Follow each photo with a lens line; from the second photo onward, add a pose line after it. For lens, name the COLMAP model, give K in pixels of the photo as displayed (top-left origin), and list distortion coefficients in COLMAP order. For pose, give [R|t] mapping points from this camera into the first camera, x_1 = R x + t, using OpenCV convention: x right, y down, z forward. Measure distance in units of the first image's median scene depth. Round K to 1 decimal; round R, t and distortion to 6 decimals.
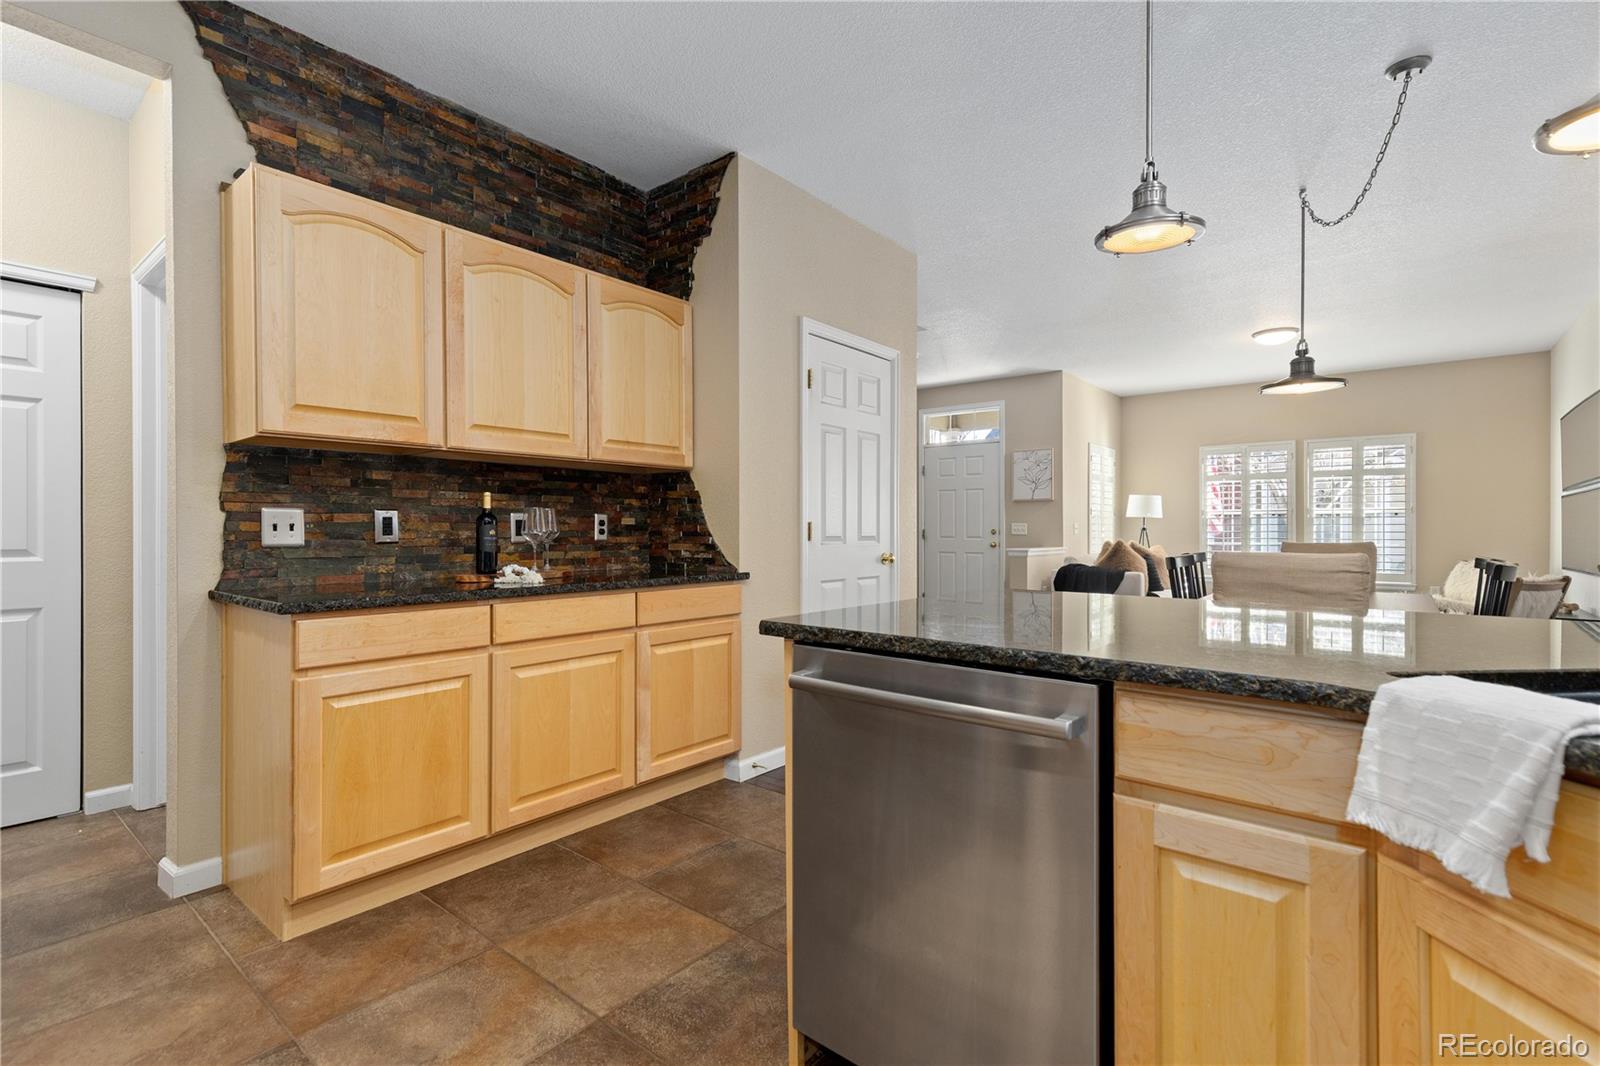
lens RADIAL K [[731.7, 0, 800.1], [0, 731.7, 529.6], [0, 0, 1]] dist [0.002645, 0.000278]
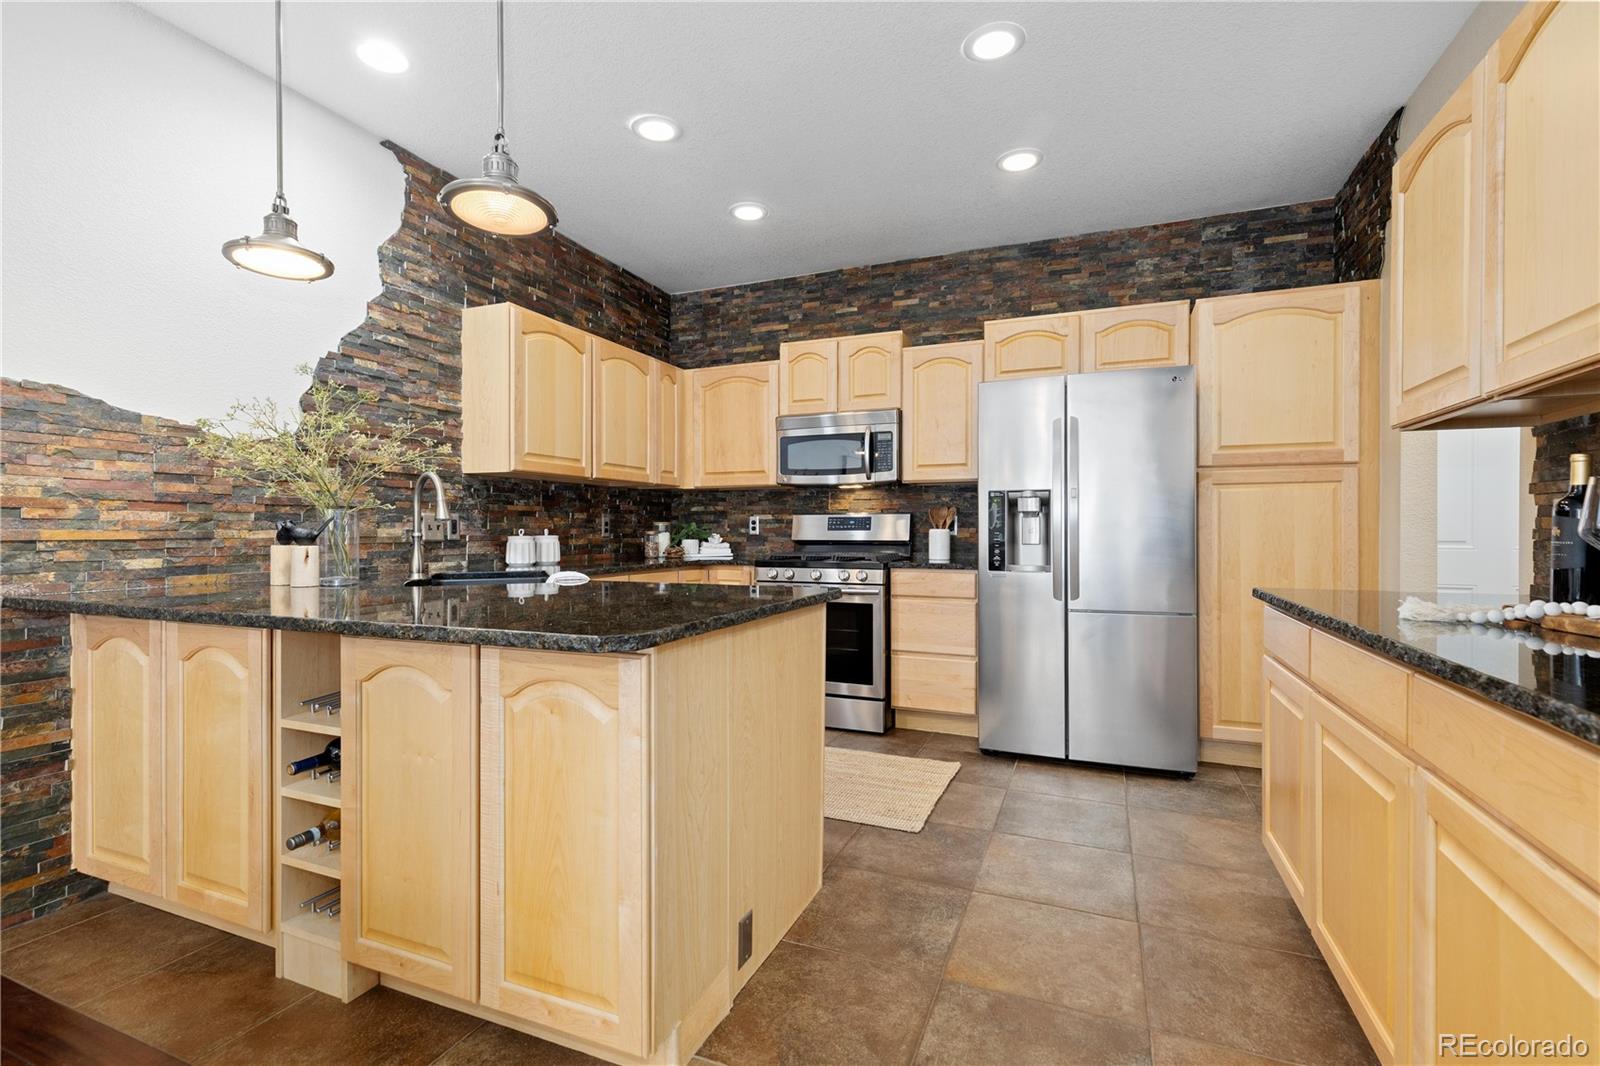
lens RADIAL K [[731.7, 0, 799.8], [0, 731.7, 530.9], [0, 0, 1]] dist [0.002645, 0.000278]
pose [[-0.957816, 0.004709, -0.287342, 0.355056], [0.002145, 0.999955, 0.009238, -0.006774], [0.287373, 0.008232, -0.957783, 1.882155]]
